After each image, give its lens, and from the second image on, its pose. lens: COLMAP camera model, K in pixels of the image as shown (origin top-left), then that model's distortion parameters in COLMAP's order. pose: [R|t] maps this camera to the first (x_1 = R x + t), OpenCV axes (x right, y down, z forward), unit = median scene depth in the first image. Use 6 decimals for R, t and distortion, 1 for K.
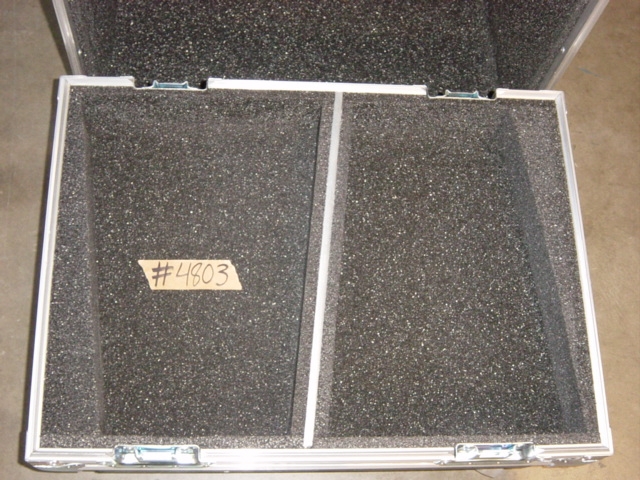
lens RADIAL K [[899.4, 0, 320.0], [0, 899.4, 240.0], [0, 0, 1]] dist [-0.012725, -0.042149]
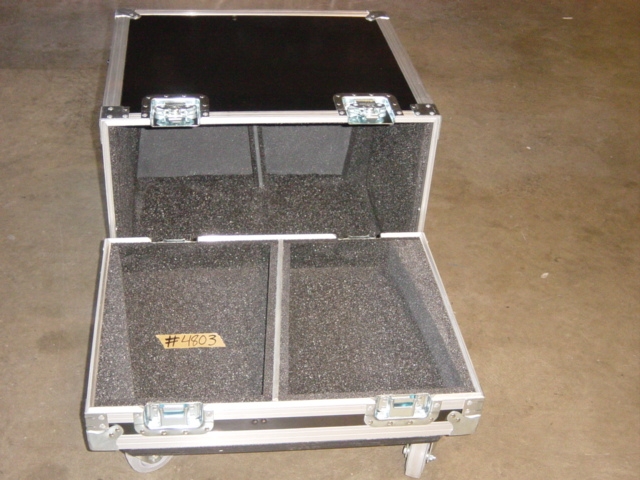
lens RADIAL K [[899.4, 0, 320.0], [0, 899.4, 240.0], [0, 0, 1]] dist [-0.012725, -0.042149]
pose [[0.994178, -0.090102, 0.059088, -0.003791], [0.107671, 0.851519, -0.513150, 0.678081], [-0.004079, 0.516525, 0.856263, -0.363717]]
